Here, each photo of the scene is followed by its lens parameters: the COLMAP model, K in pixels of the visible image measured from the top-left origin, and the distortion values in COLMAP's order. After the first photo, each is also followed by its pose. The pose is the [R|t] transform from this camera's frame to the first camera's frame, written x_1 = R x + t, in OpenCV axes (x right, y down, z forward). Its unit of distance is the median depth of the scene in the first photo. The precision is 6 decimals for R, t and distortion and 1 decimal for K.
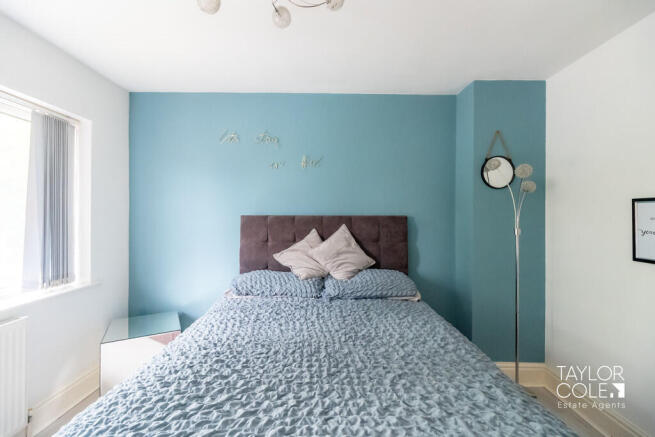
lens RADIAL K [[284.7, 0, 328.0], [0, 284.7, 217.4], [0, 0, 1]] dist [-0.008157, -0.000923]
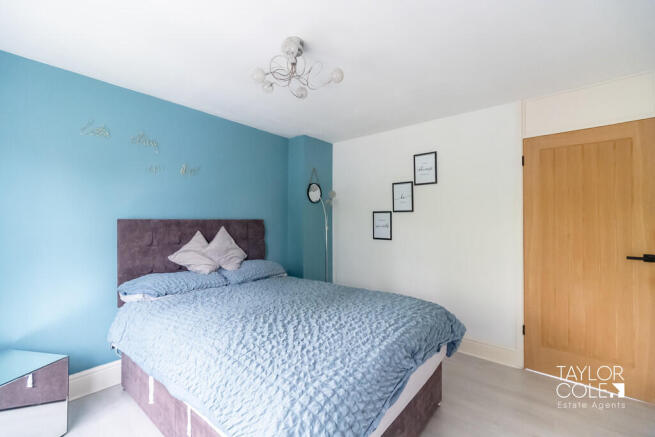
lens RADIAL K [[284.7, 0, 325.5], [0, 284.7, 218.1], [0, 0, 1]] dist [-0.008157, -0.000923]
pose [[0.633995, 0.002751, 0.773332, -0.601680], [0.007365, 0.999927, -0.009596, 0.003509], [-0.773302, 0.011779, 0.633929, -0.097753]]
